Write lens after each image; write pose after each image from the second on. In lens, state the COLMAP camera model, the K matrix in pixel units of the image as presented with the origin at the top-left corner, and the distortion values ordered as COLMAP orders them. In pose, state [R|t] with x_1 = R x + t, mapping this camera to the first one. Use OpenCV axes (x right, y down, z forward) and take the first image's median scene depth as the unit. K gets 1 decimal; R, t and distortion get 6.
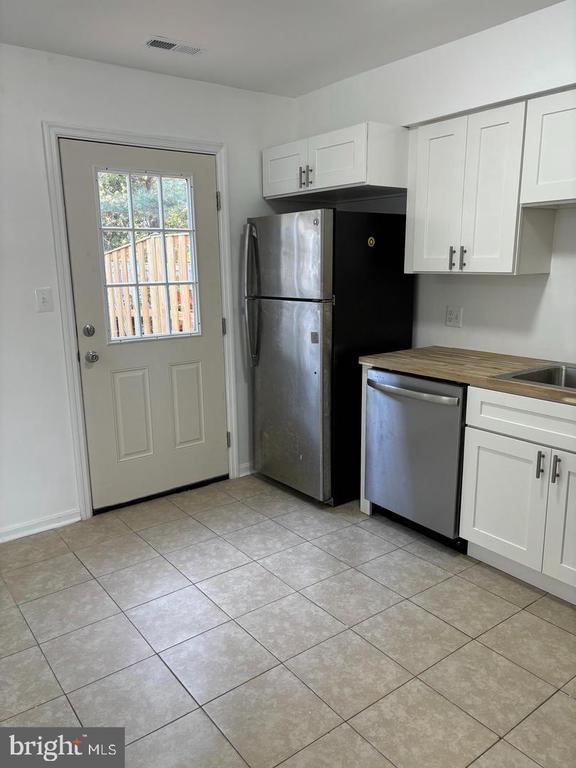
lens RADIAL K [[577.1, 0, 277.4], [0, 577.1, 383.4], [0, 0, 1]] dist [0.049602, -0.050818]
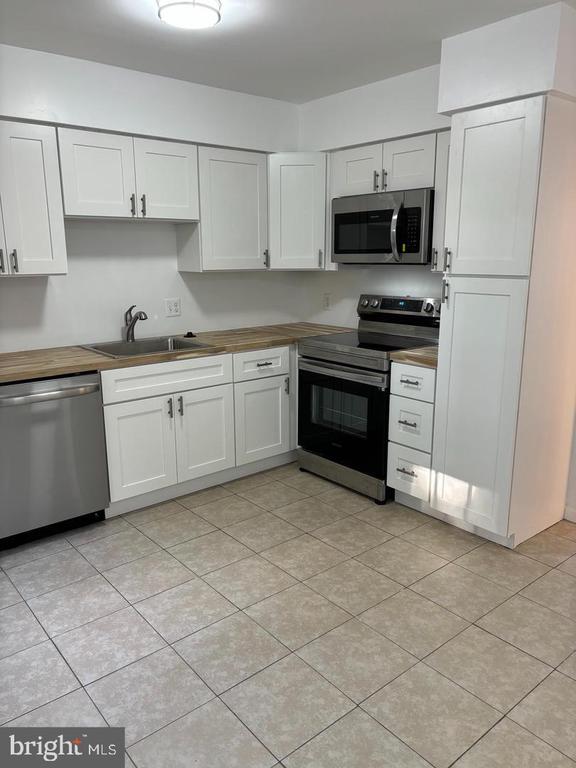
lens RADIAL K [[577.1, 0, 281.4], [0, 577.1, 382.1], [0, 0, 1]] dist [0.049602, -0.050818]
pose [[-0.047500, -0.204580, 0.977697, -0.793214], [0.217510, 0.953195, 0.210021, -0.134563], [-0.974902, 0.222635, -0.000779, 0.632623]]
